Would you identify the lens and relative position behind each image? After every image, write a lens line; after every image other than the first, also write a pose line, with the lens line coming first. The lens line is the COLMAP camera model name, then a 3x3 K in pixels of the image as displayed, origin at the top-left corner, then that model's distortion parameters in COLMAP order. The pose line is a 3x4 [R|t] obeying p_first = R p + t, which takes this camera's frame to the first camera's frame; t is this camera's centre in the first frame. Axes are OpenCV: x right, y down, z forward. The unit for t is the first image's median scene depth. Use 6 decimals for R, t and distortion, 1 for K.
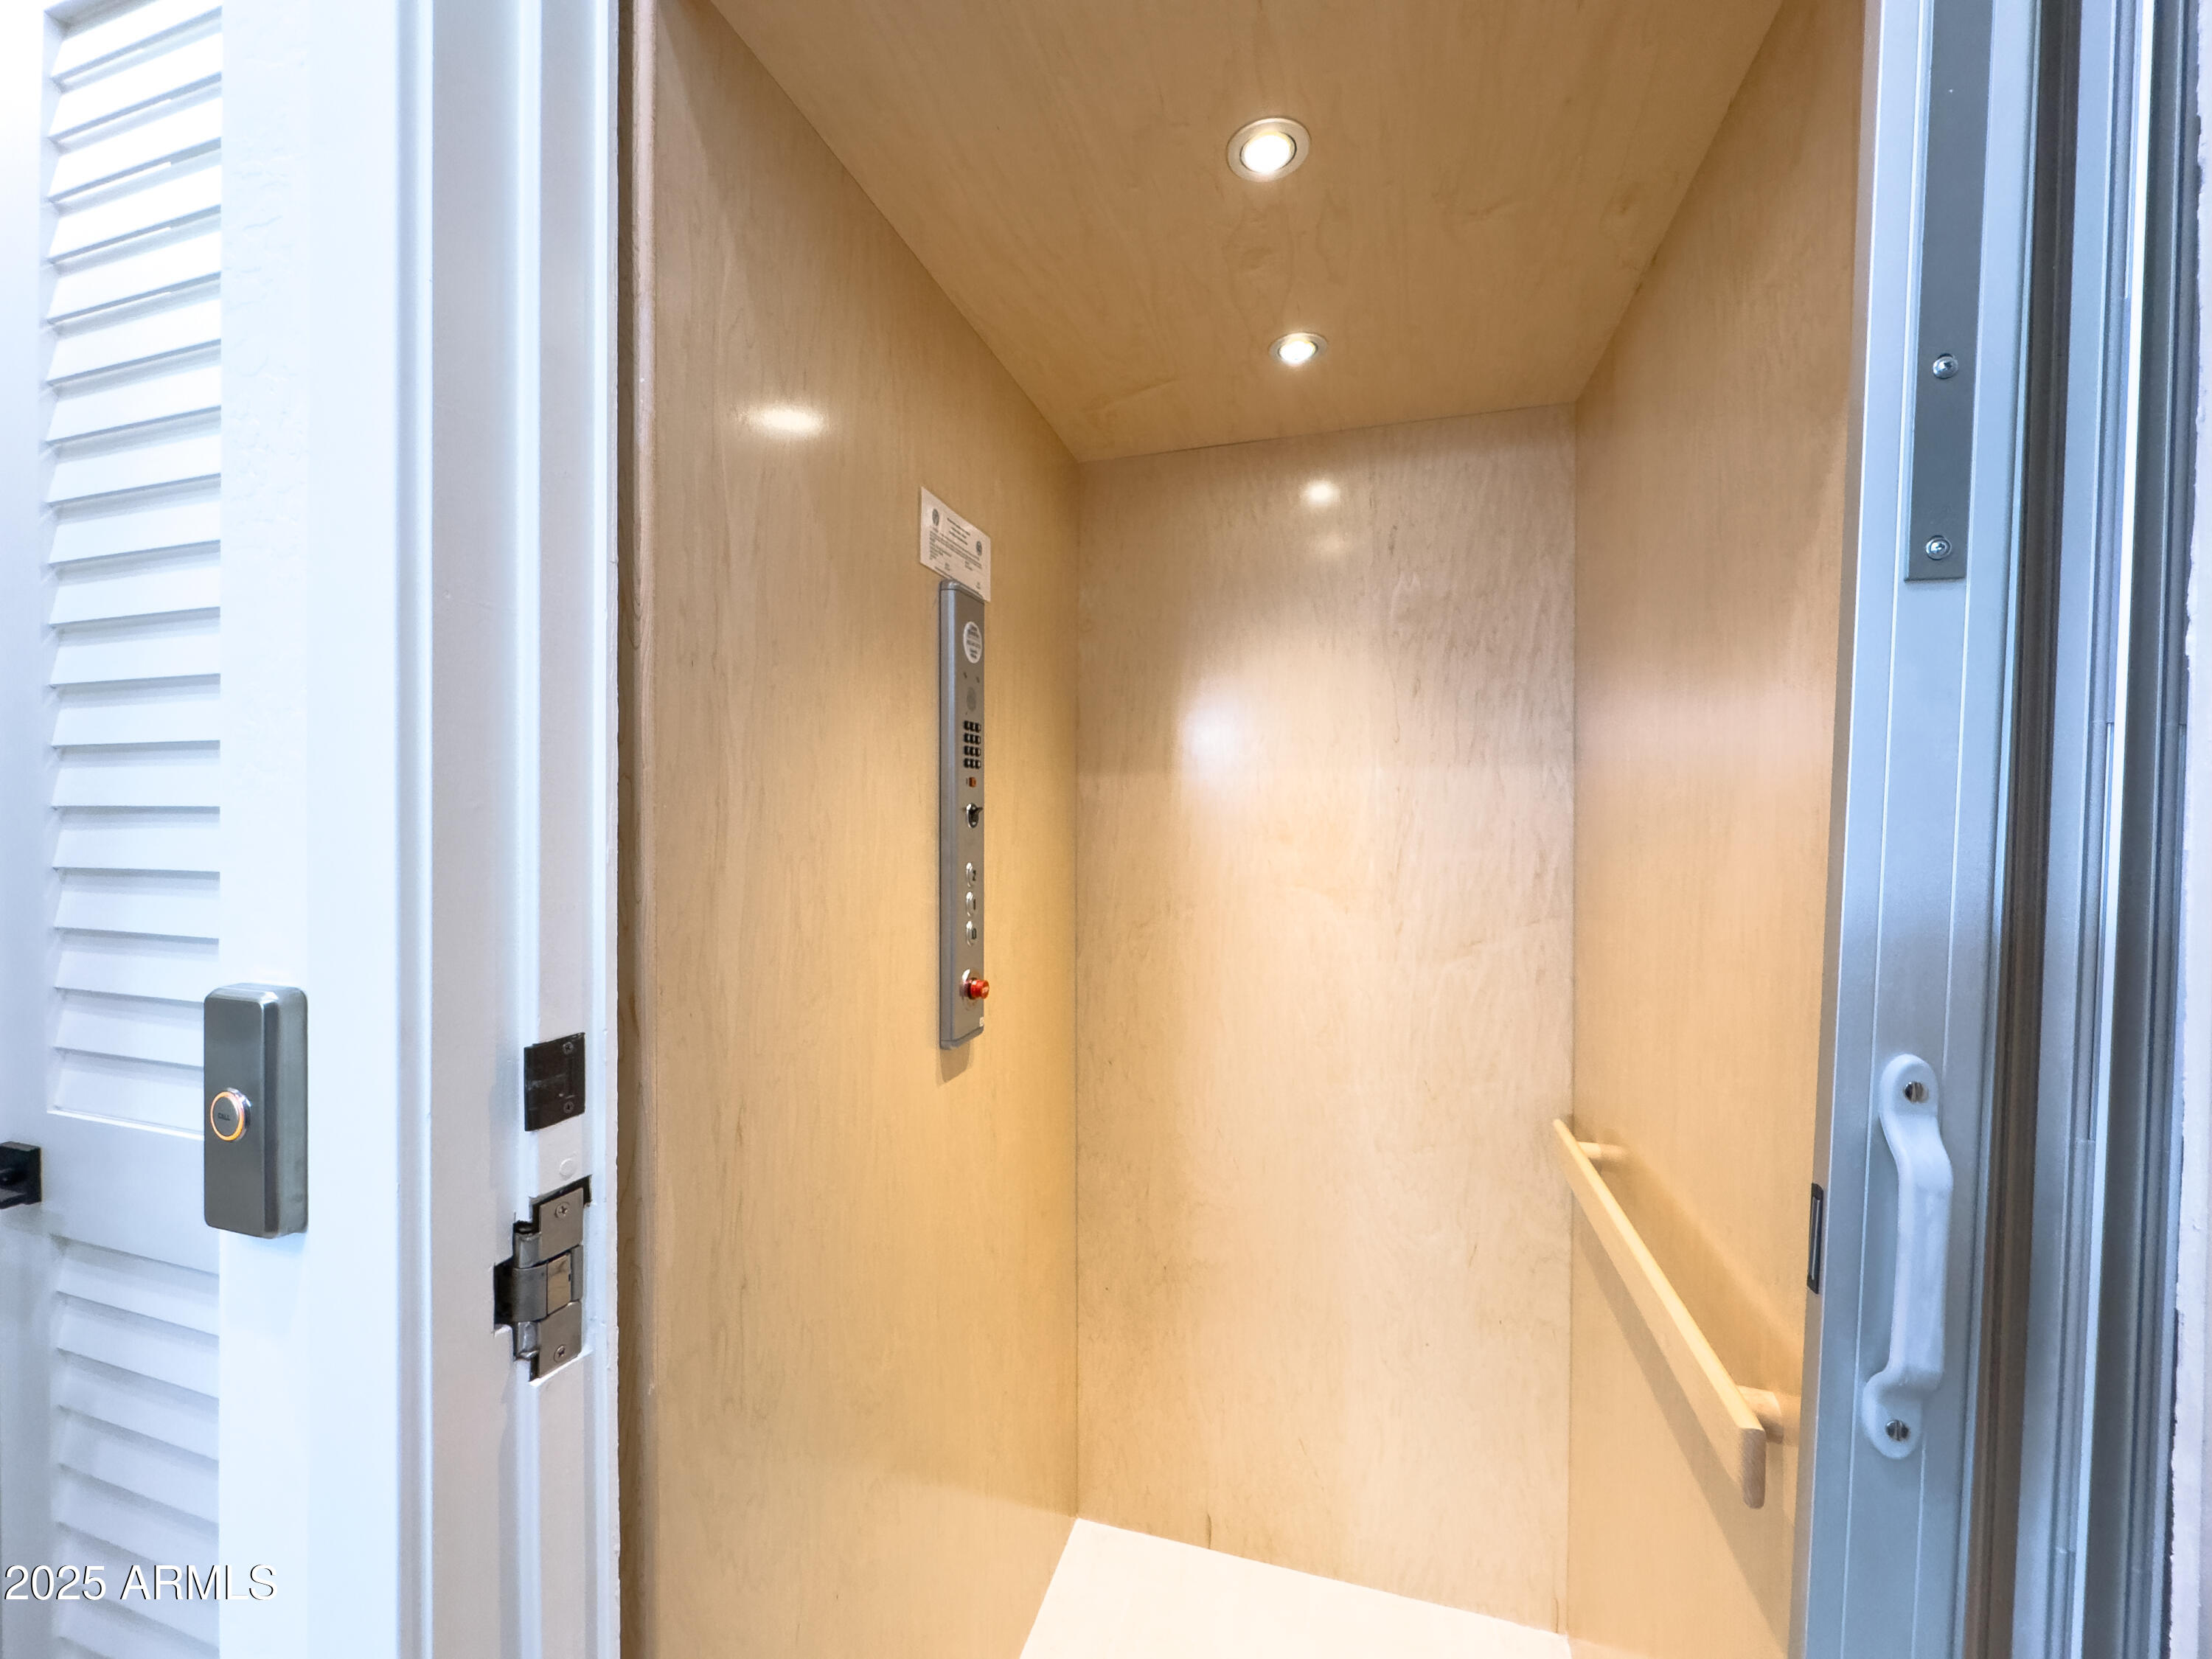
lens RADIAL K [[889.1, 0, 1106.0], [0, 889.1, 829.5], [0, 0, 1]] dist [0.000126, 0.000196]
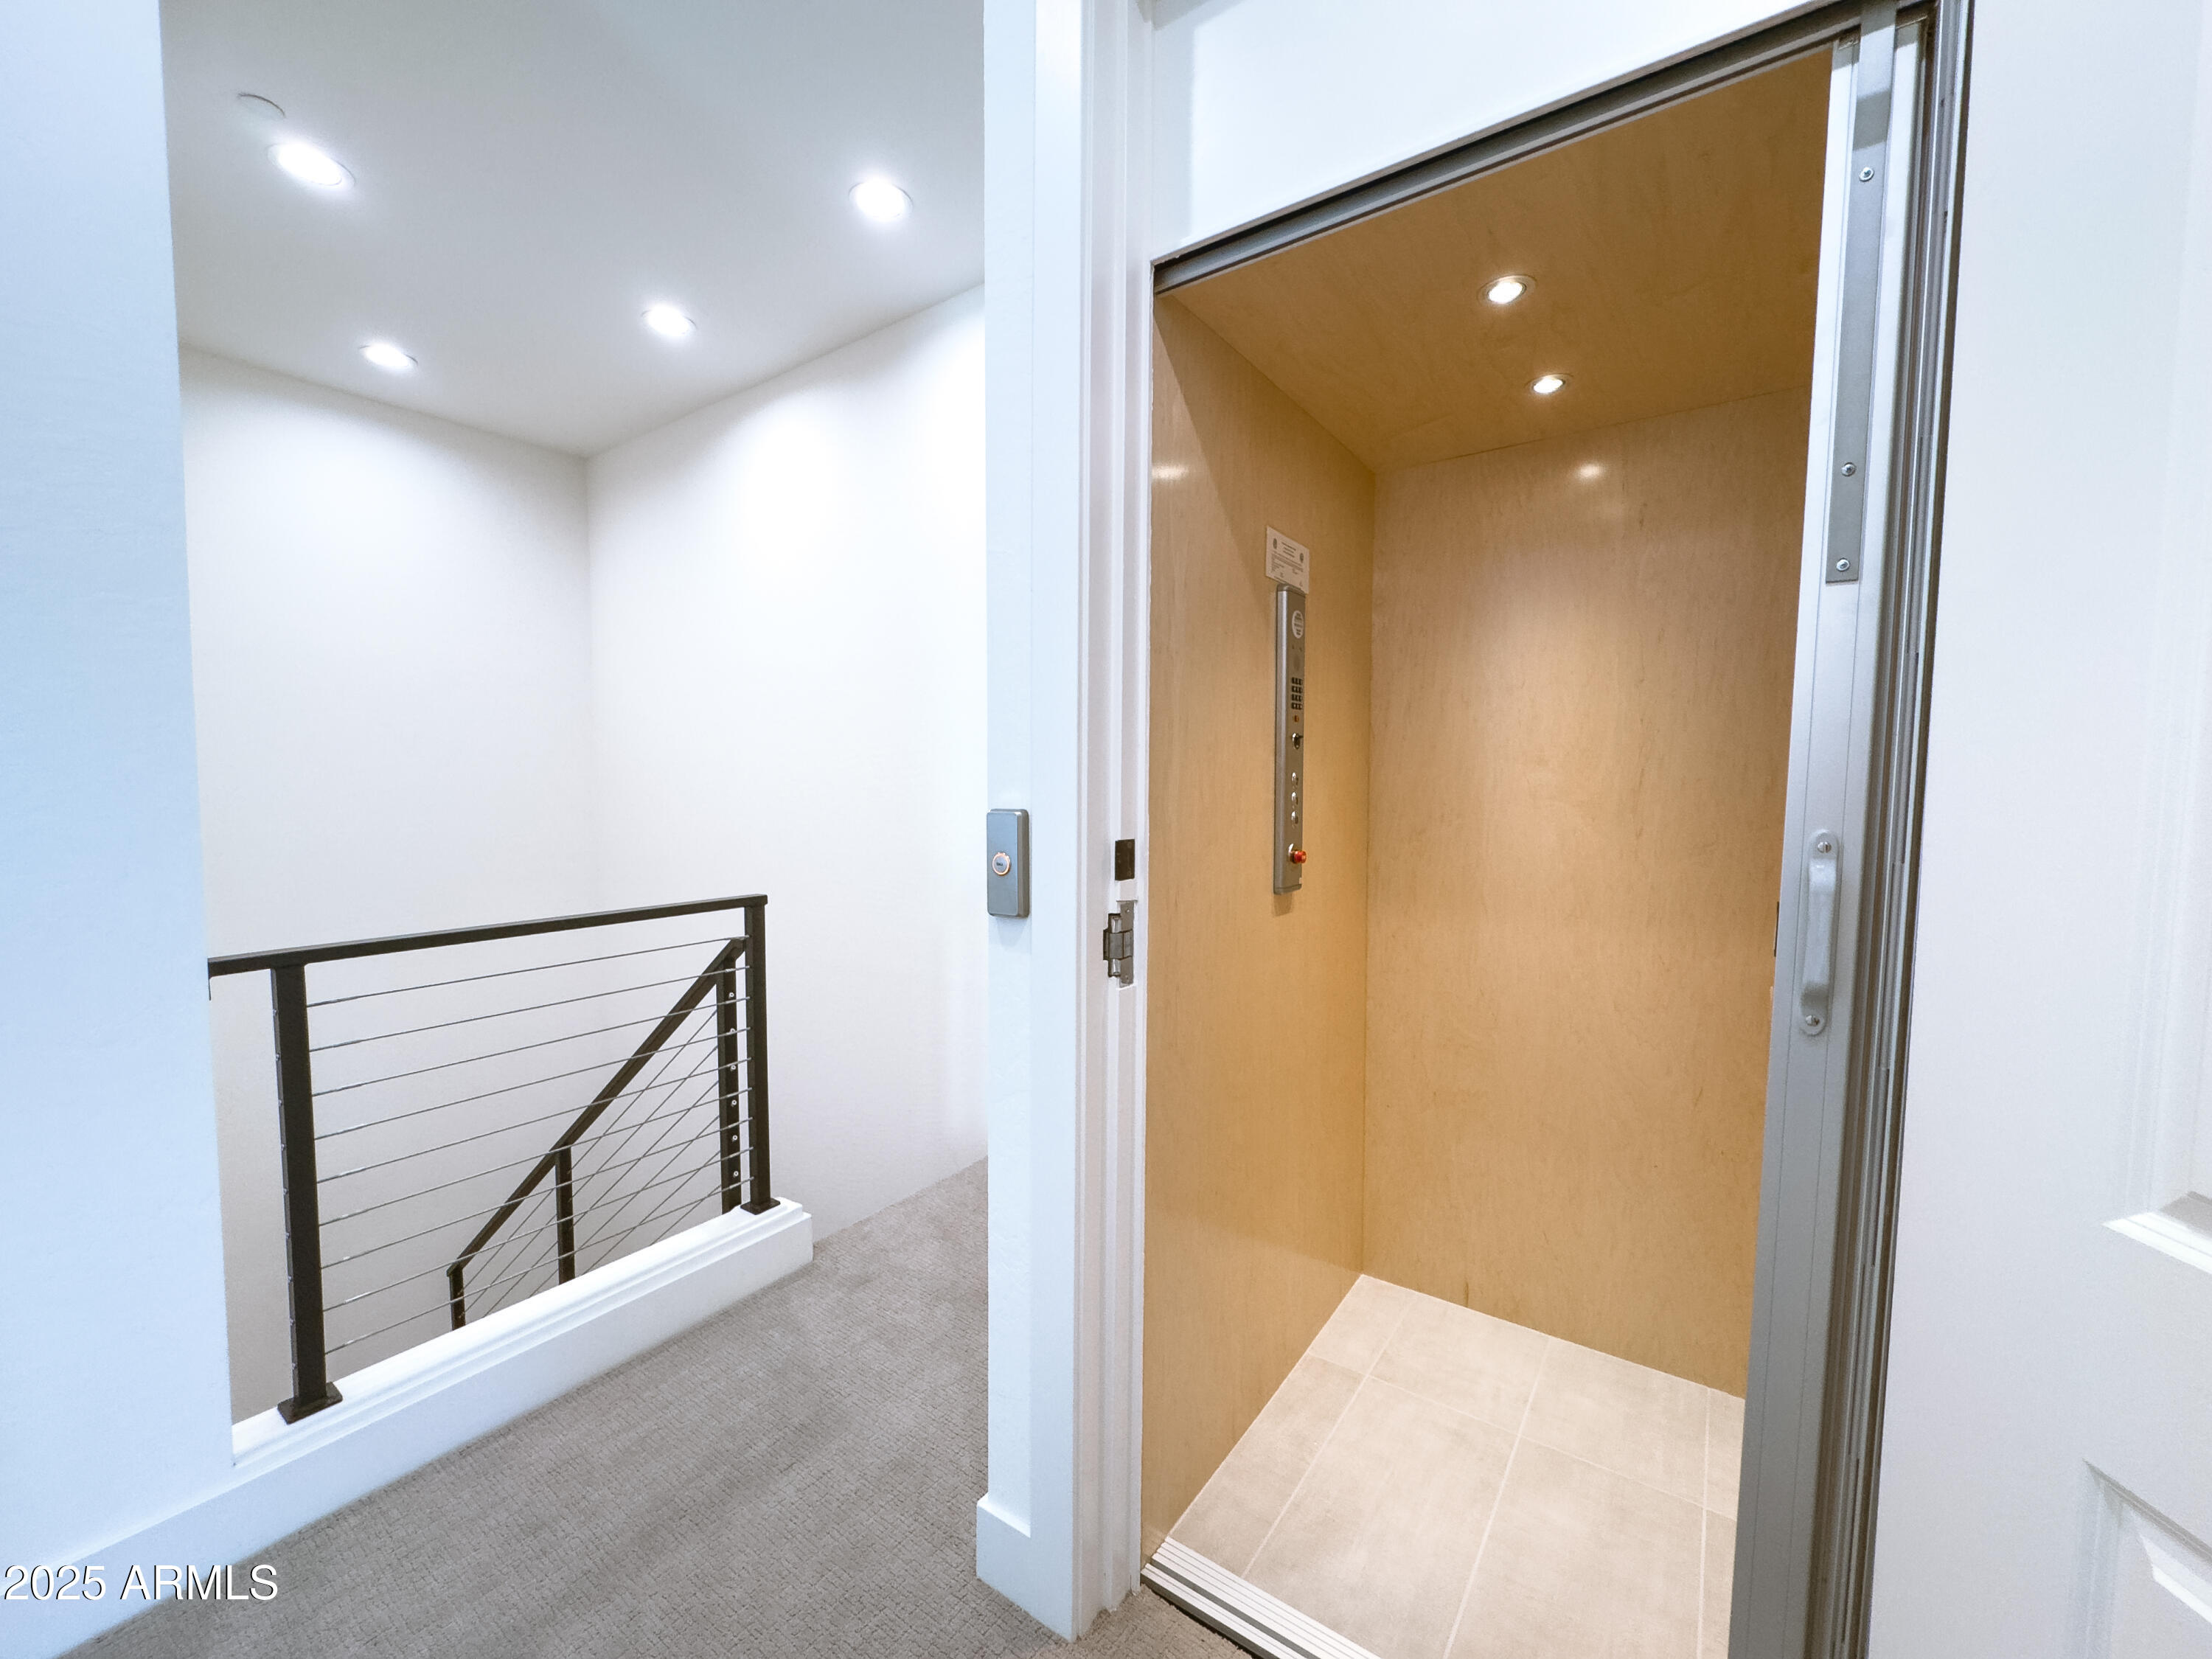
lens RADIAL K [[889.1, 0, 1106.0], [0, 889.1, 829.5], [0, 0, 1]] dist [0.000126, 0.000196]
pose [[0.948838, 0.015541, -0.315380, 0.019943], [-0.000922, 0.998920, 0.046449, 0.063245], [0.315762, -0.043781, 0.947828, -0.522801]]
